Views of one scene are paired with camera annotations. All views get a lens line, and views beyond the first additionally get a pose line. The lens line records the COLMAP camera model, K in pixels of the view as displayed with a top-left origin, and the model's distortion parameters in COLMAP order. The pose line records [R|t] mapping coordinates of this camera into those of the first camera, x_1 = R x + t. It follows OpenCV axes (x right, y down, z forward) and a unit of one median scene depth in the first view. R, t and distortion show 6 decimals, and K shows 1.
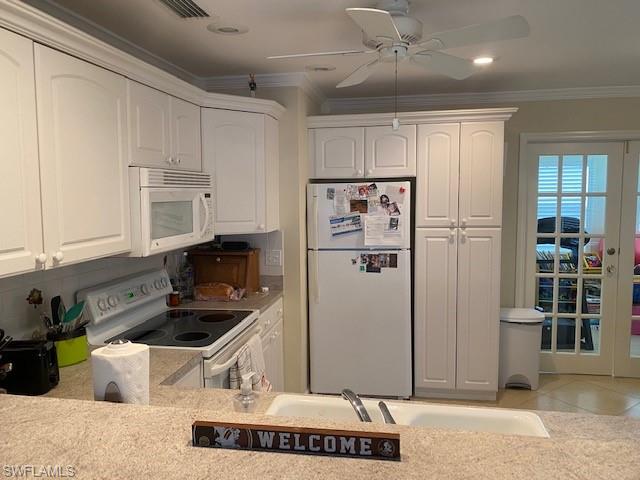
lens RADIAL K [[493.4, 0, 331.1], [0, 493.4, 238.6], [0, 0, 1]] dist [0.091856, -0.002789]
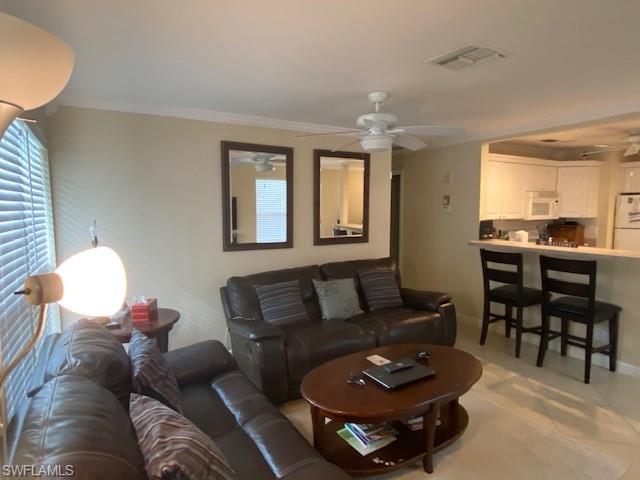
lens RADIAL K [[359.1, 0, 314.6], [0, 359.1, 240.4], [0, 0, 1]] dist [0.038735, -0.041088]
pose [[0.627682, 0.072877, -0.775051, 0.343361], [-0.069951, 0.996861, 0.037083, 0.105299], [0.775321, 0.030939, 0.630809, -0.913768]]
